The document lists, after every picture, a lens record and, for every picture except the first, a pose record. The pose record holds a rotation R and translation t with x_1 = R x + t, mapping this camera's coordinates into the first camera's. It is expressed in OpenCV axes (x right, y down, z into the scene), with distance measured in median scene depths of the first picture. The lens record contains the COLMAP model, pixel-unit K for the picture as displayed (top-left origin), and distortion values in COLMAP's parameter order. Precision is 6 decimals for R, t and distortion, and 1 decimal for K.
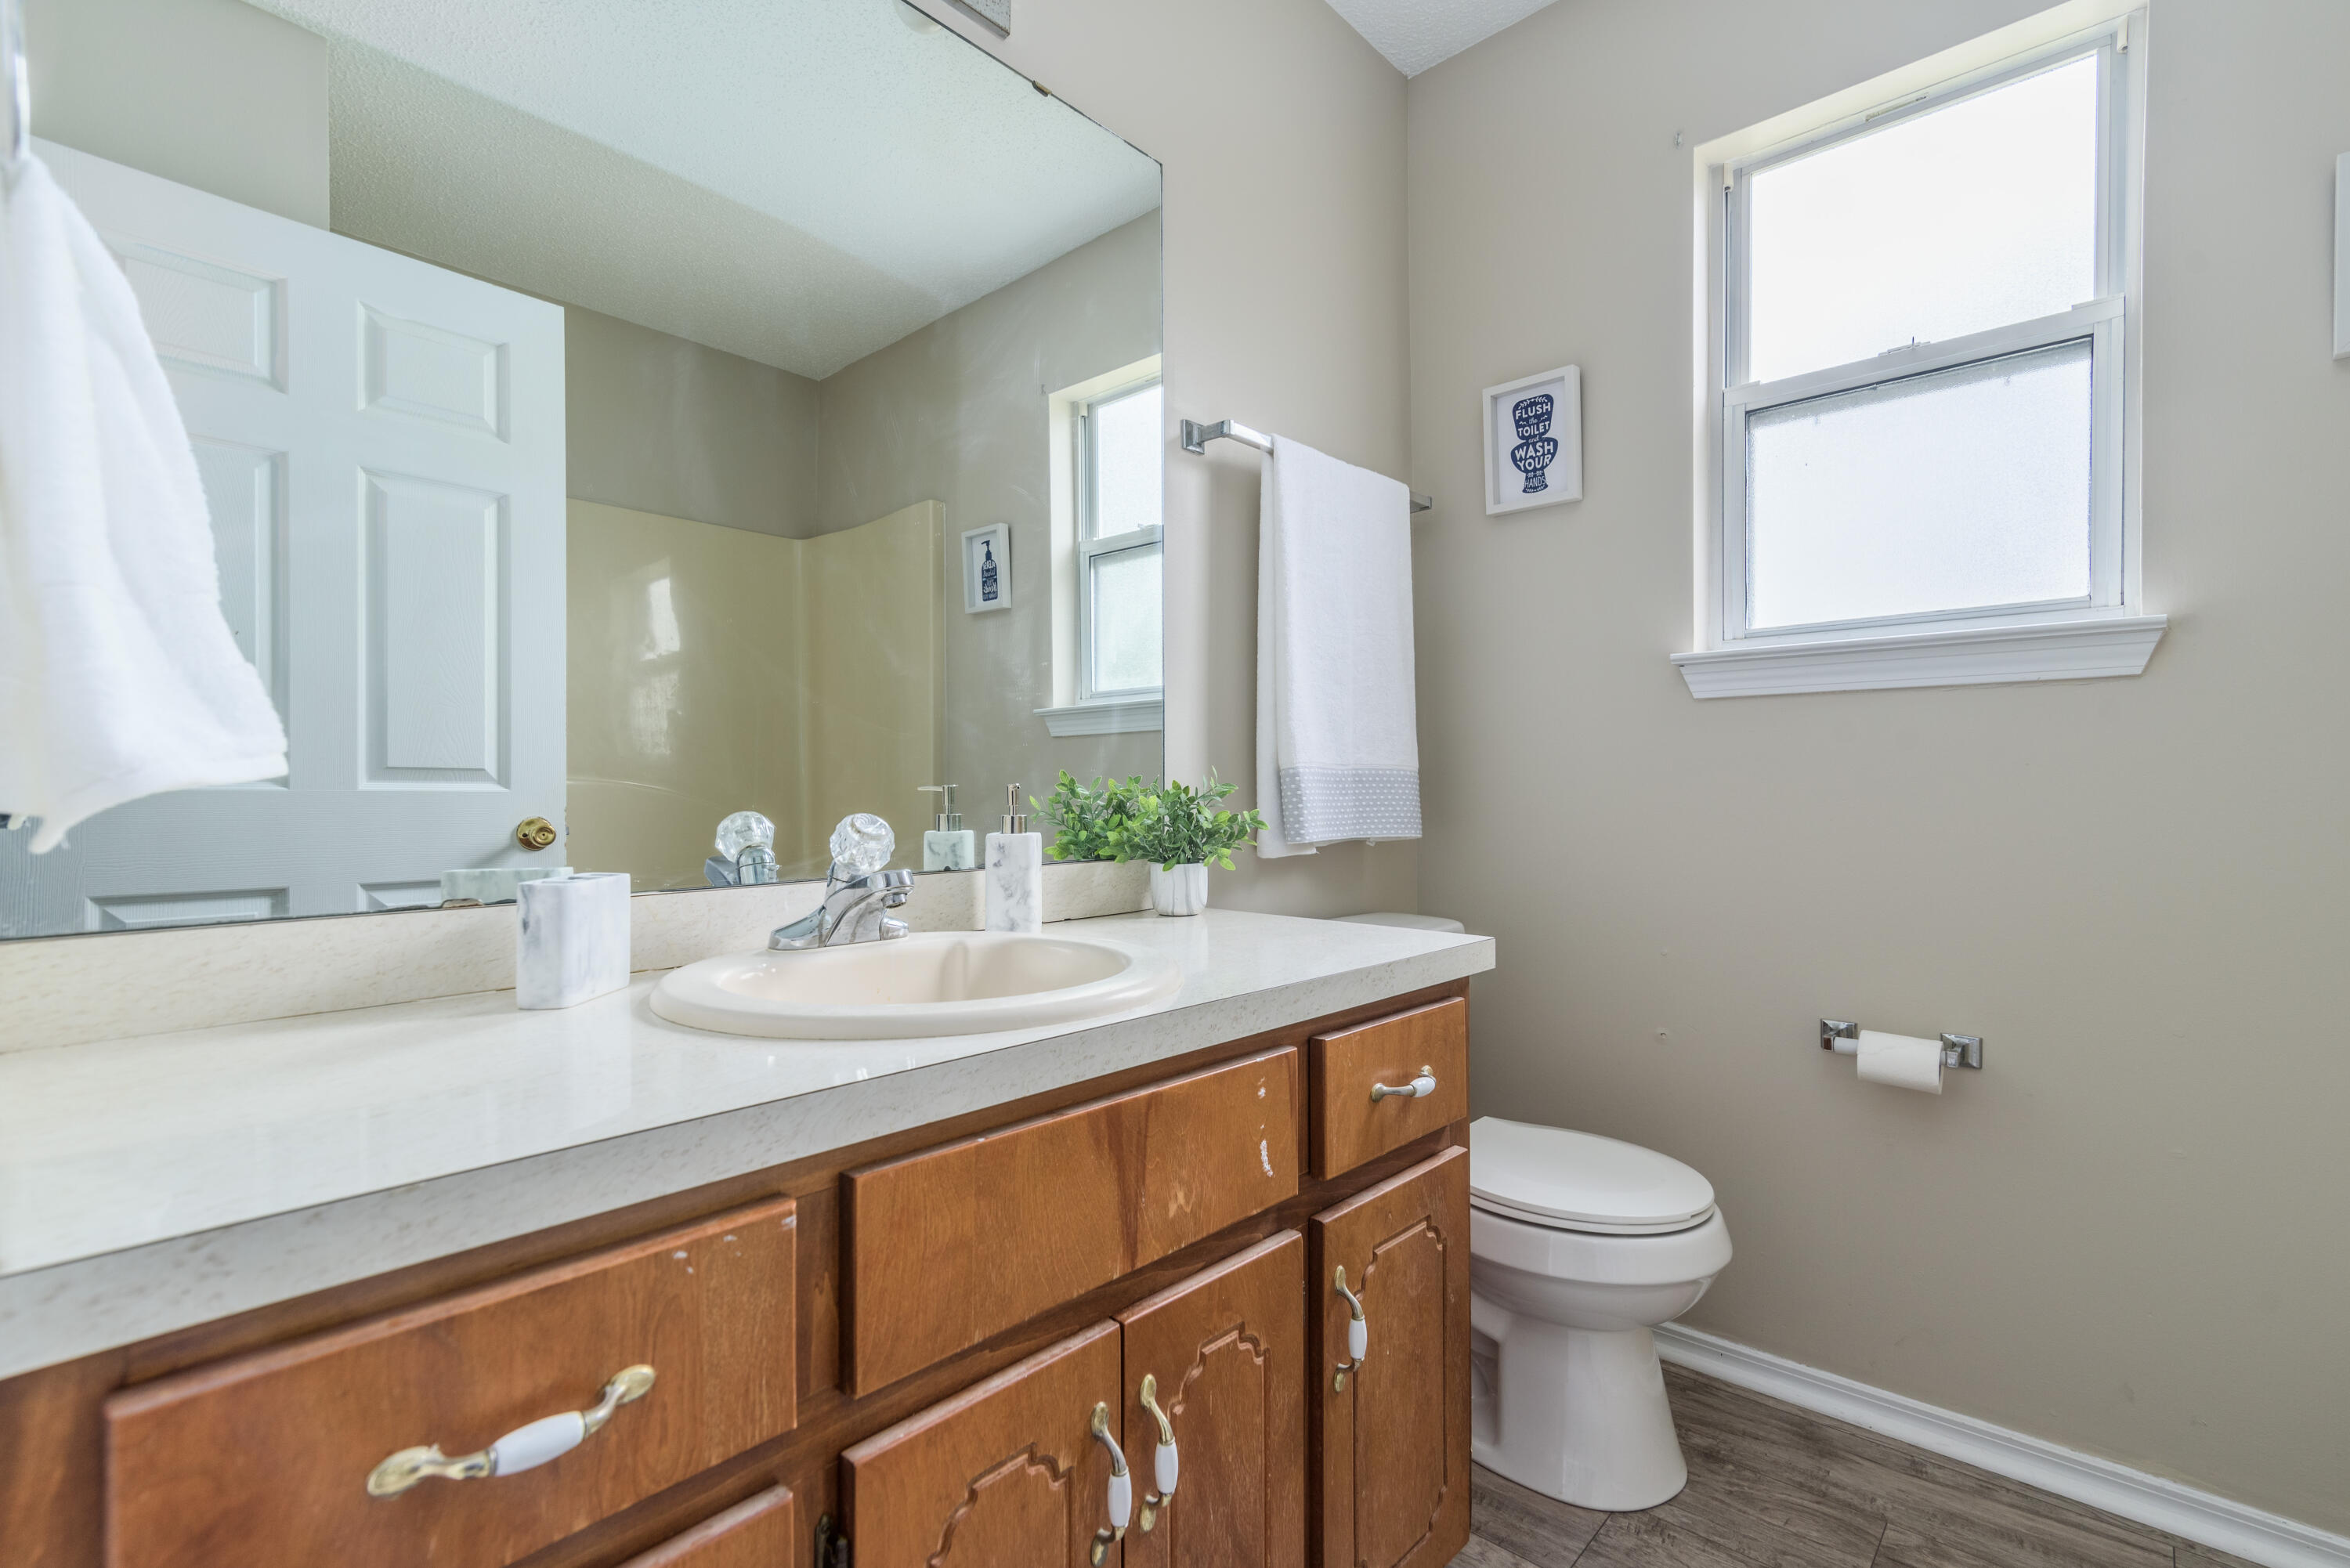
lens RADIAL K [[1075.3, 0, 1197.1], [0, 1075.3, 792.0], [0, 0, 1]] dist [0.011352, -0.000248]
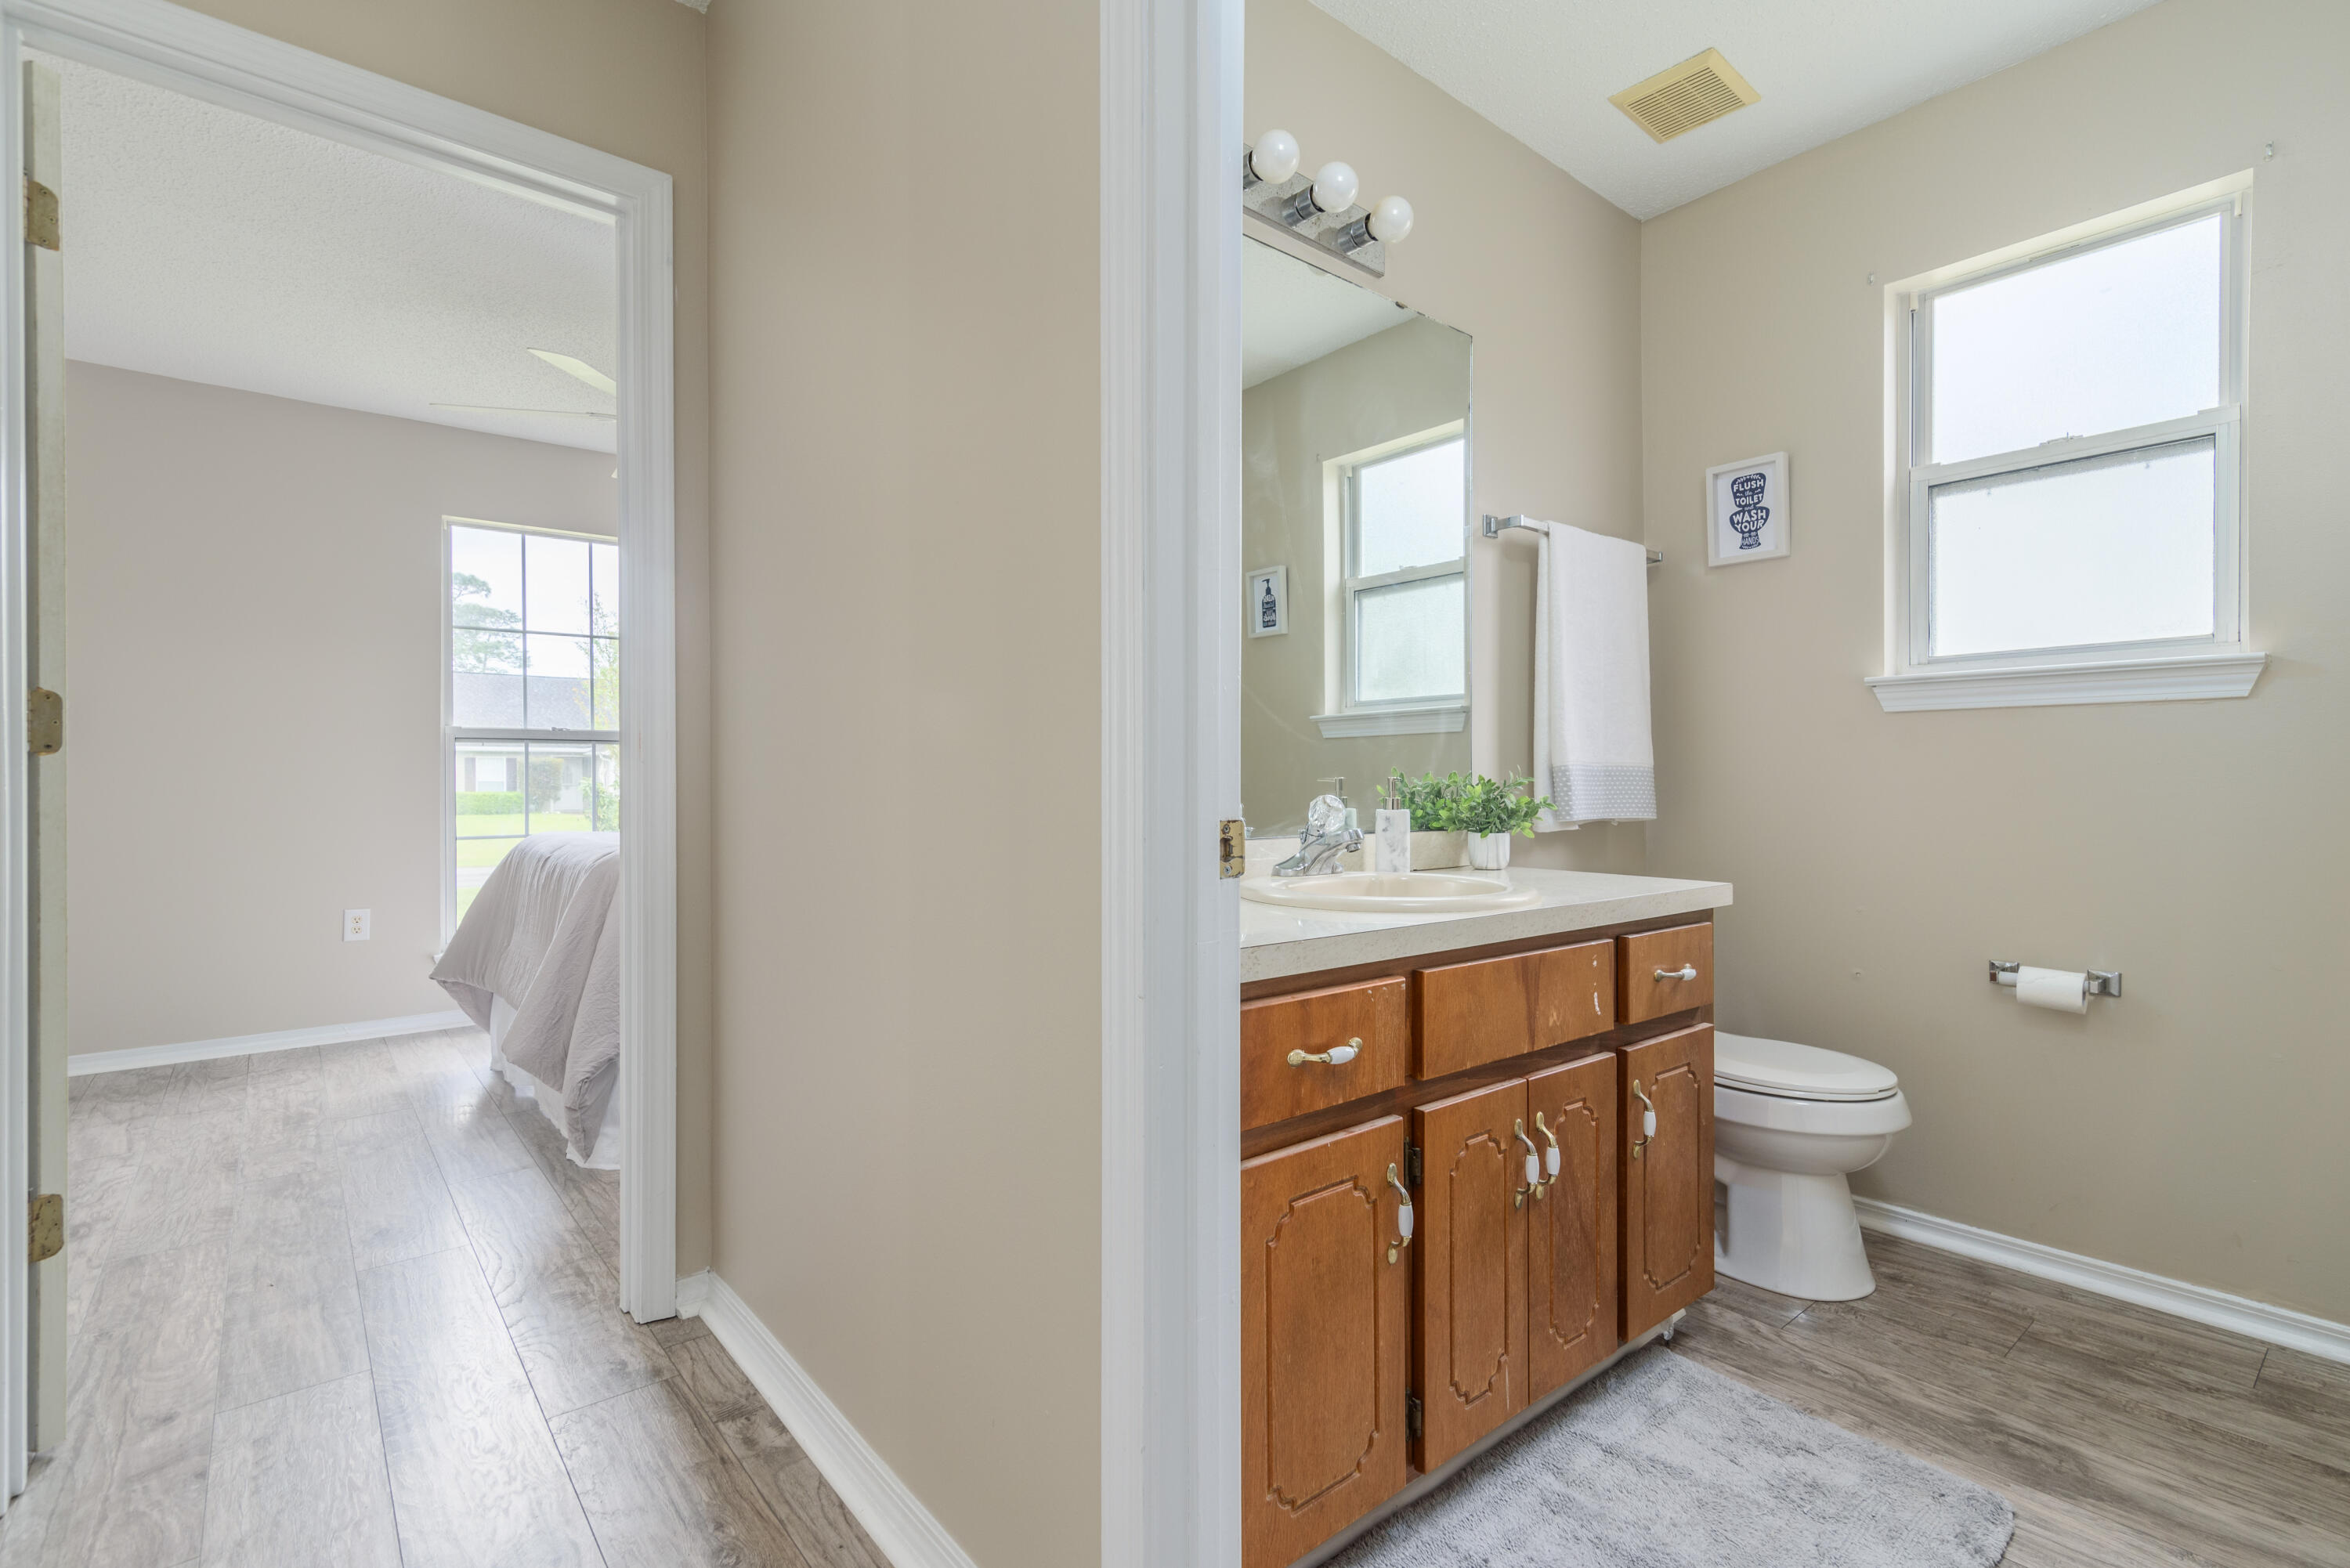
lens RADIAL K [[1091.9, 0, 1182.6], [0, 1091.9, 779.3], [0, 0, 1]] dist [0.008465, -0.000656]
pose [[0.989119, 0.003018, -0.147089, -0.202409], [-0.003608, 0.999986, -0.003749, 0.002174], [0.147075, 0.004239, 0.989116, -0.481650]]
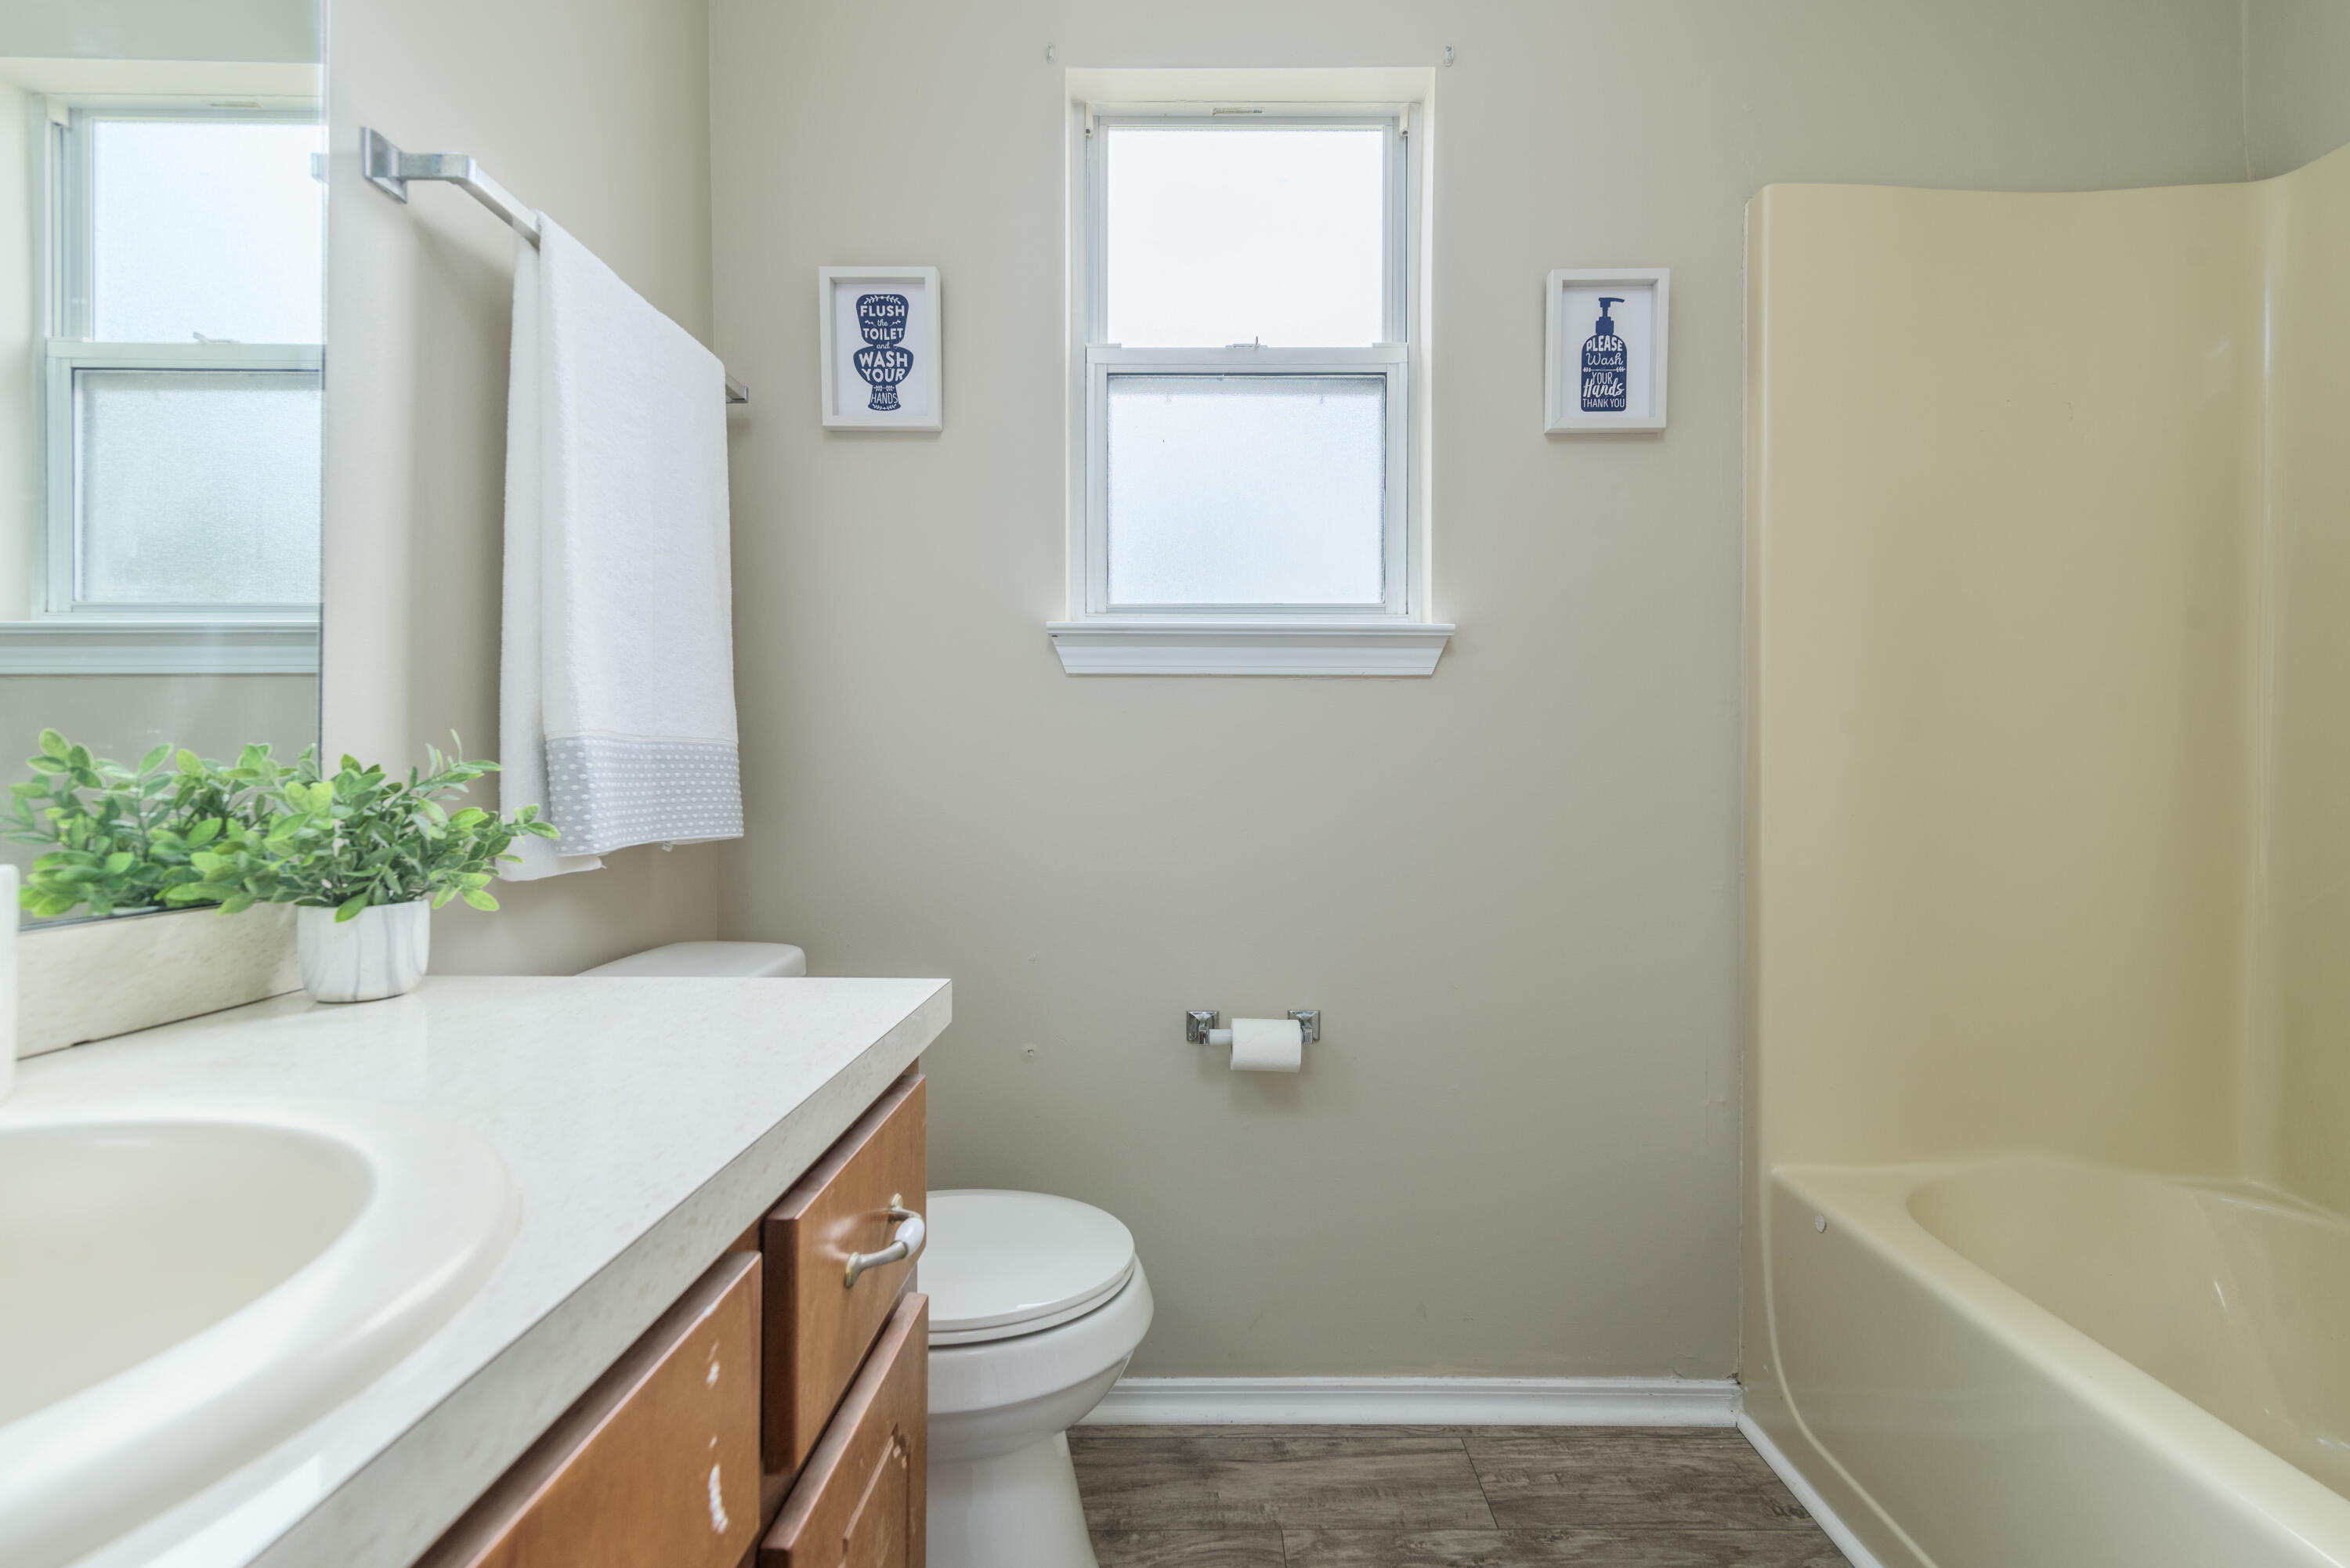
lens RADIAL K [[1081.3, 0, 1192.6], [0, 1081.3, 761.1], [0, 0, 1]] dist [0.009299, -0.000783]
pose [[0.747215, 0.011392, 0.664485, -0.070884], [-0.002489, 0.999894, -0.014344, -0.000351], [-0.664578, 0.009064, 0.747164, 0.293740]]
